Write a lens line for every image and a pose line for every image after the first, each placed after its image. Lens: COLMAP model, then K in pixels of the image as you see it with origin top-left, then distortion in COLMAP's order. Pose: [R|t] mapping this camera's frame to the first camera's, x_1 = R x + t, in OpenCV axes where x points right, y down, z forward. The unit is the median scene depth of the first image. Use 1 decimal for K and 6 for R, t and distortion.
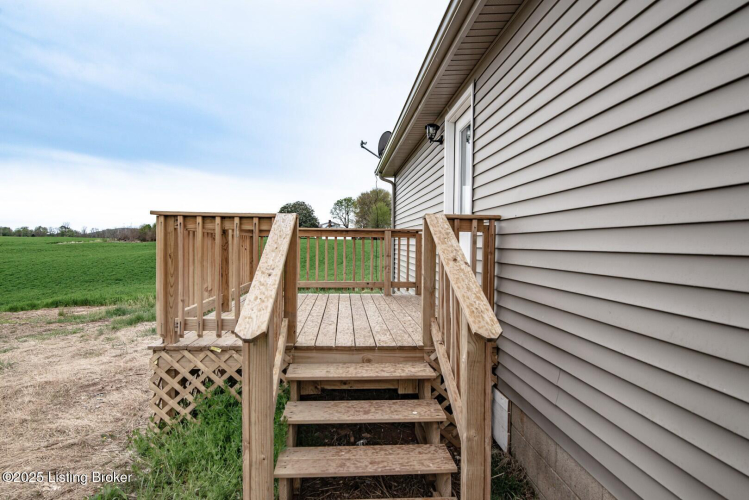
lens RADIAL K [[438.7, 0, 375.1], [0, 438.7, 248.0], [0, 0, 1]] dist [-0.001551, -0.000134]
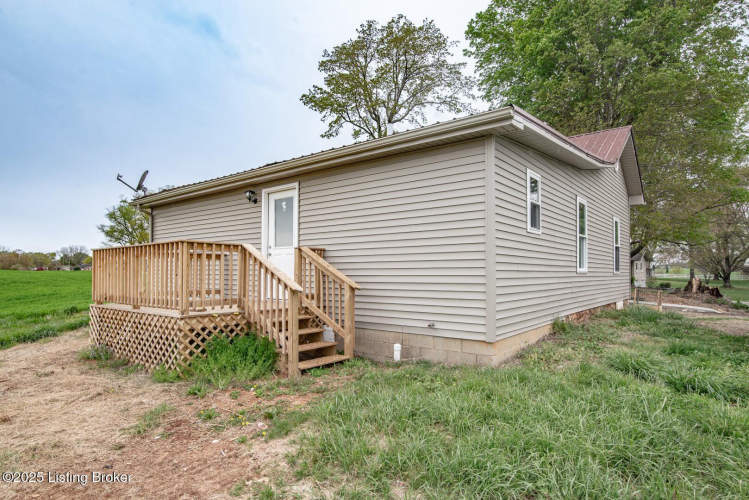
lens RADIAL K [[435.5, 0, 374.3], [0, 435.5, 253.8], [0, 0, 1]] dist [-0.000013, 0.000019]
pose [[0.682403, 0.025047, 0.730547, -1.260635], [0.010516, 0.998973, -0.044073, 0.057241], [-0.730900, 0.037758, 0.681439, -0.774929]]
